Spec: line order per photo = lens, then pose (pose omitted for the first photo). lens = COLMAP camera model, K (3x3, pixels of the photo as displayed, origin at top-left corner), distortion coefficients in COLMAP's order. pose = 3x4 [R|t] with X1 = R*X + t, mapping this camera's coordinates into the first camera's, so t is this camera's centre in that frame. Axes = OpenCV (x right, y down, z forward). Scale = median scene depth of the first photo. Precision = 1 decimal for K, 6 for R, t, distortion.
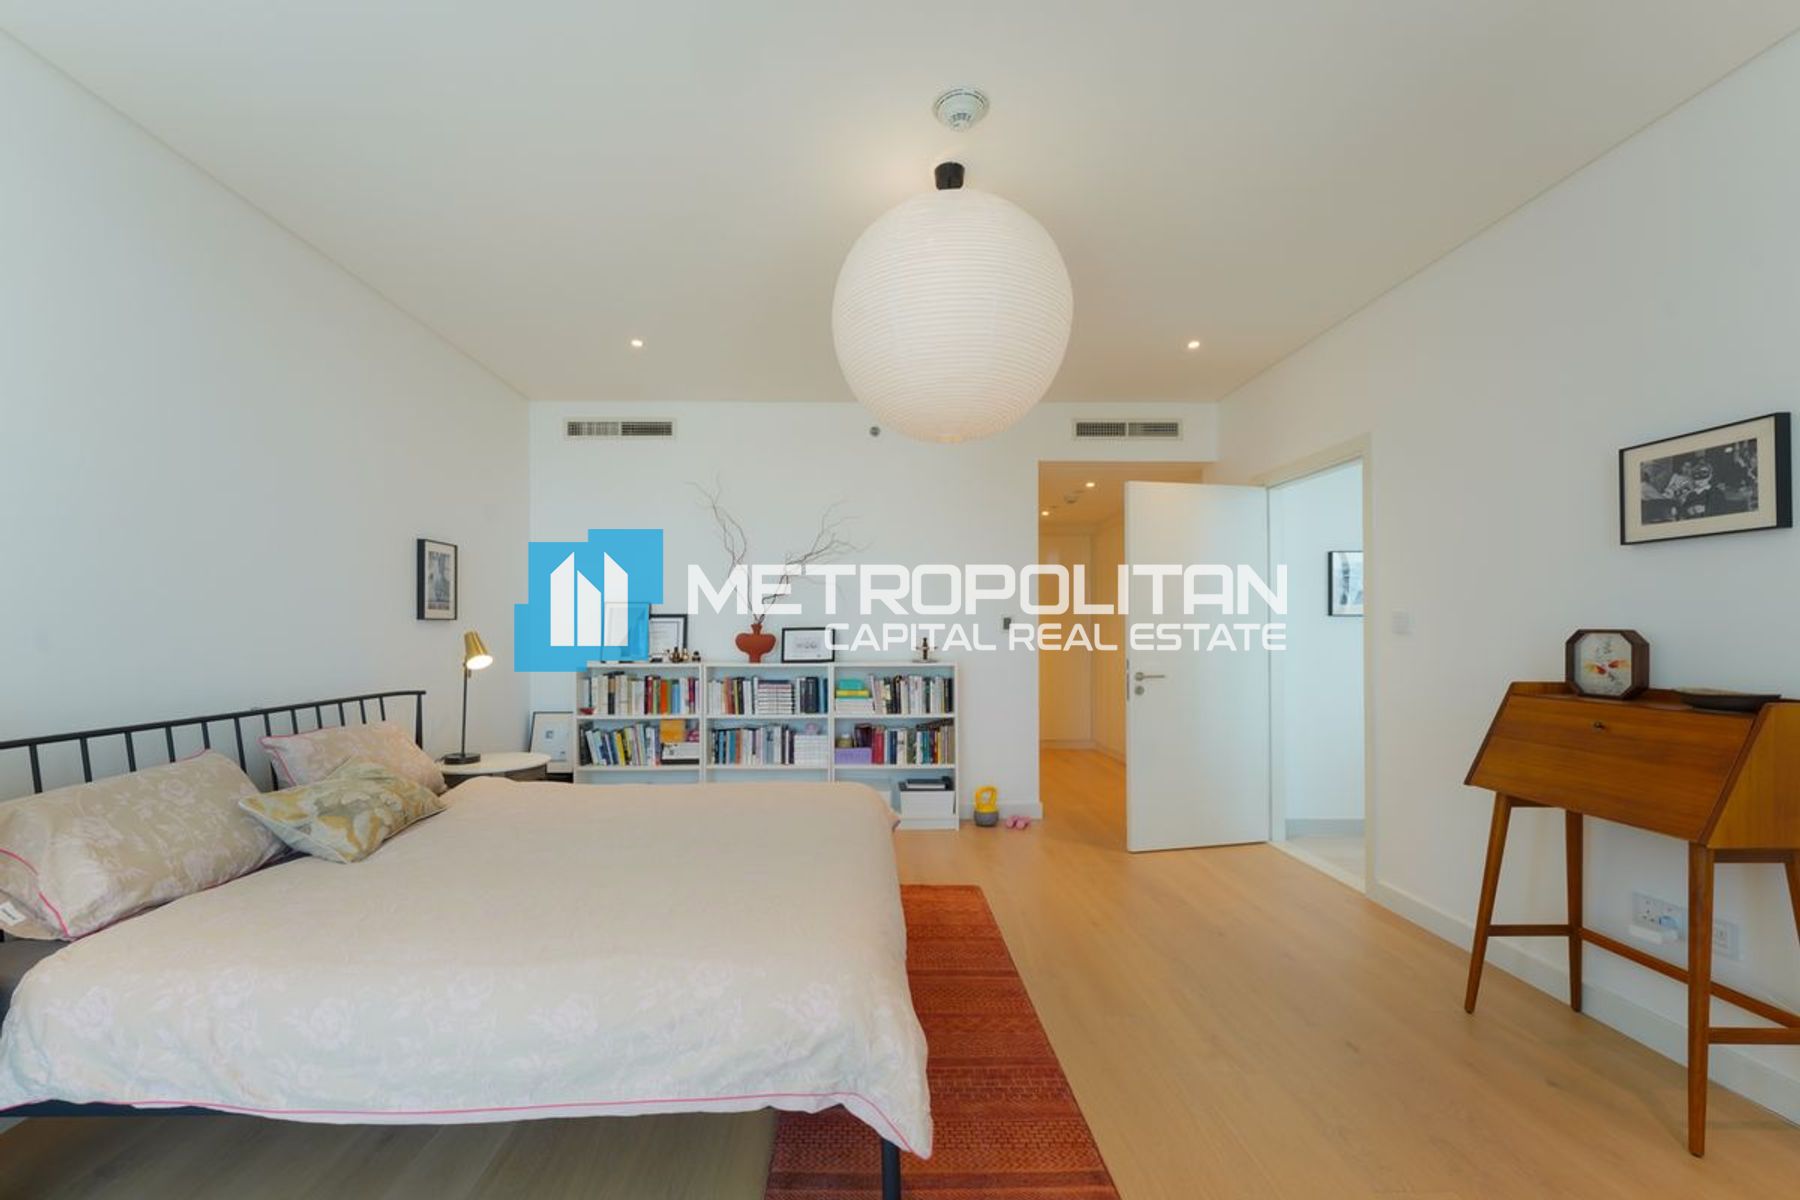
lens RADIAL K [[735.6, 0, 883.7], [0, 735.6, 607.4], [0, 0, 1]] dist [0.012836, -0.003515]
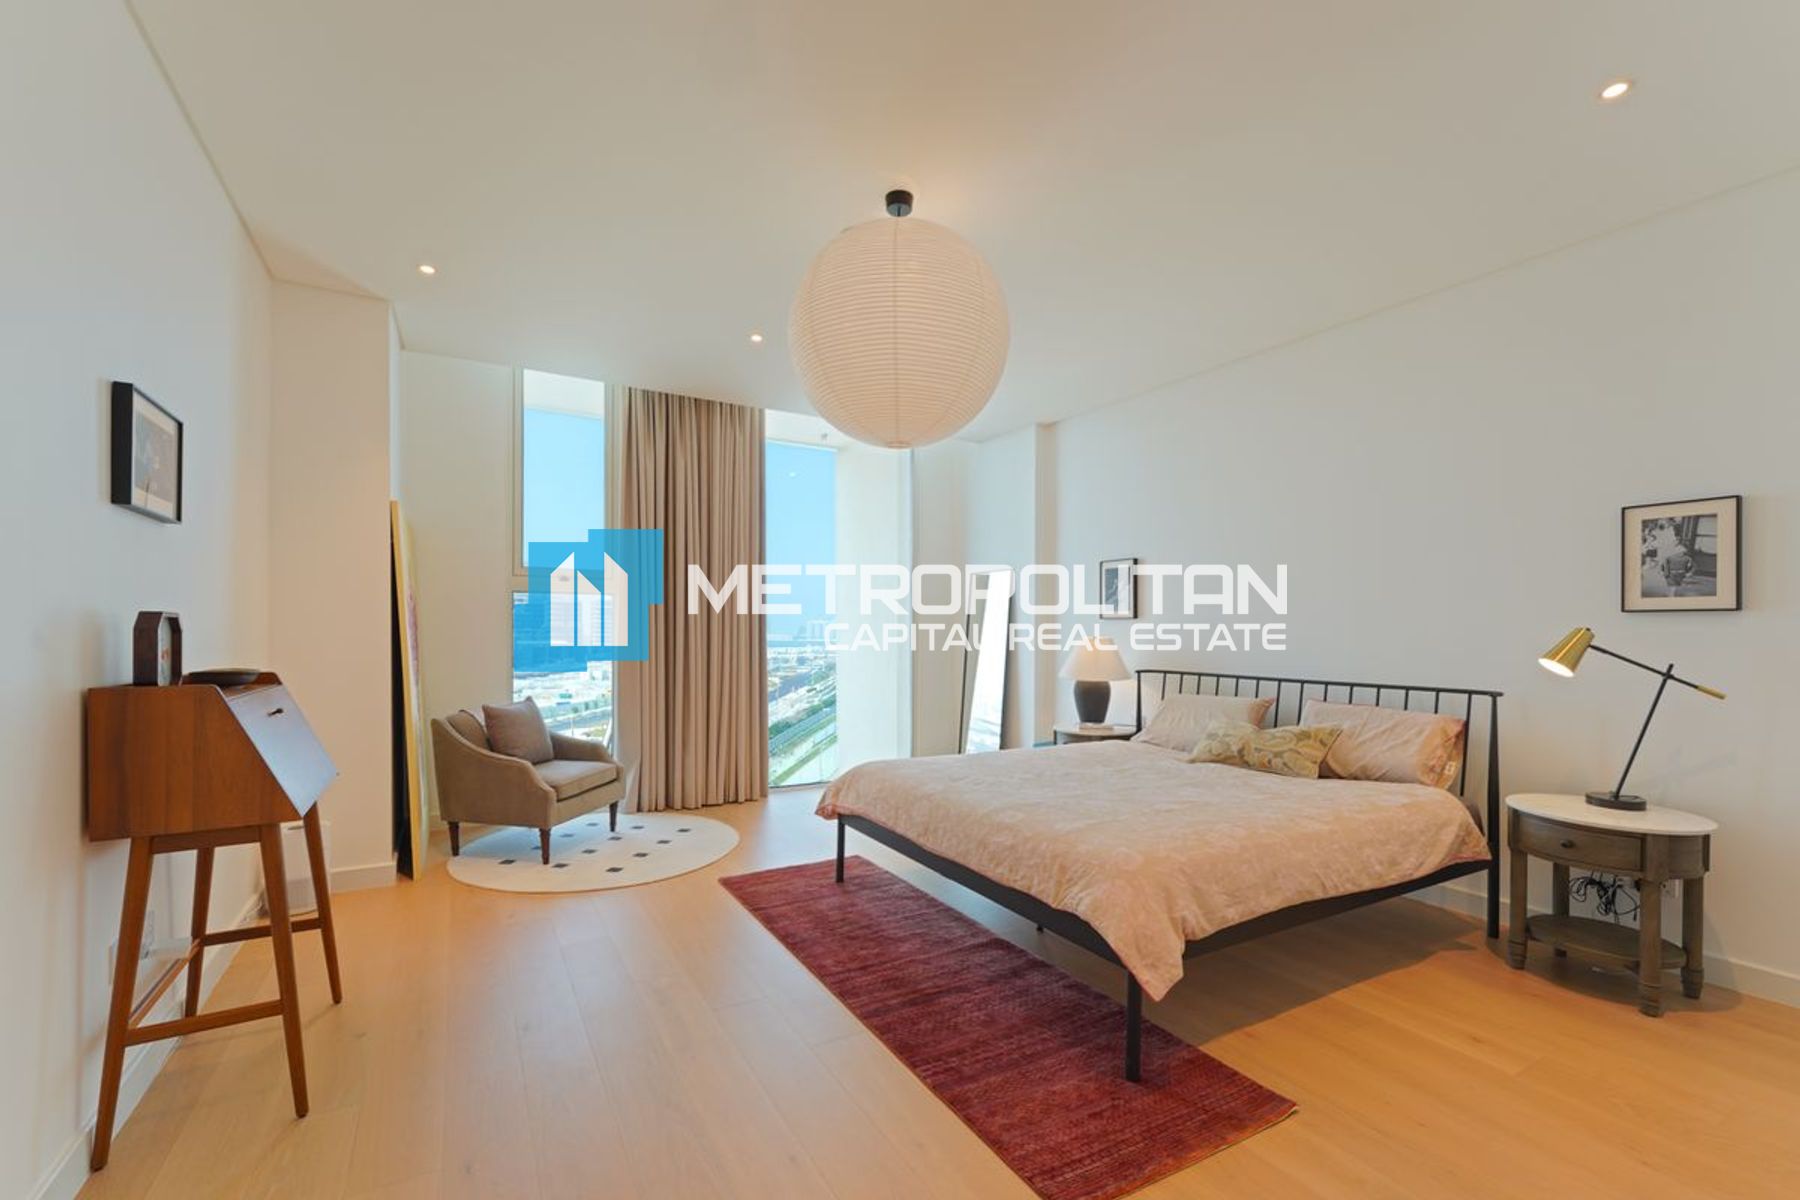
lens RADIAL K [[735.6, 0, 883.4], [0, 735.6, 623.1], [0, 0, 1]] dist [0.012836, -0.003515]
pose [[-0.881711, -0.010051, -0.471683, 0.329381], [0.007524, 0.999346, -0.035360, 0.038314], [0.471730, -0.034726, -0.881059, 1.026802]]
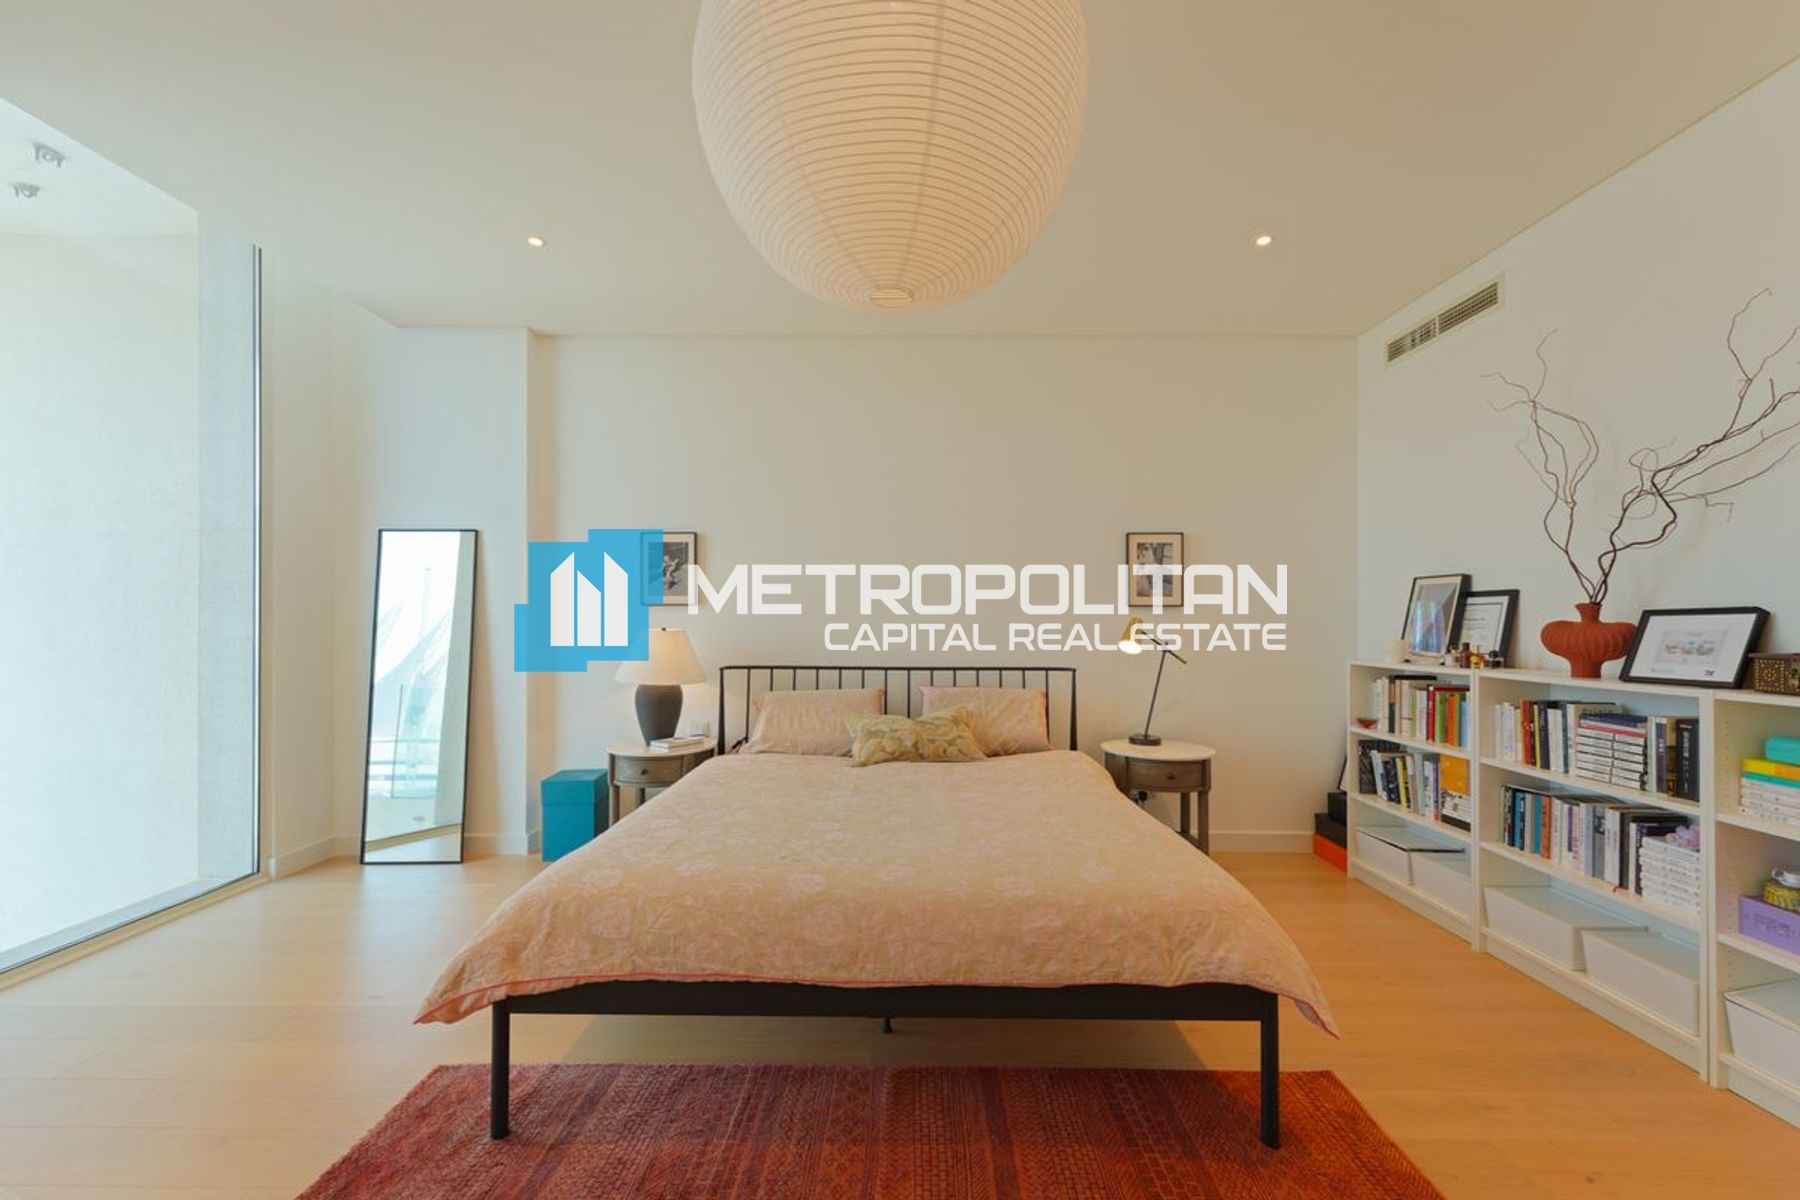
lens RADIAL K [[735.6, 0, 896.2], [0, 735.6, 613.8], [0, 0, 1]] dist [0.012836, -0.003515]
pose [[-0.043076, -0.010109, -0.999021, 0.375946], [0.026537, 0.999584, -0.011259, 0.023610], [0.998719, -0.026996, -0.042789, 0.547168]]
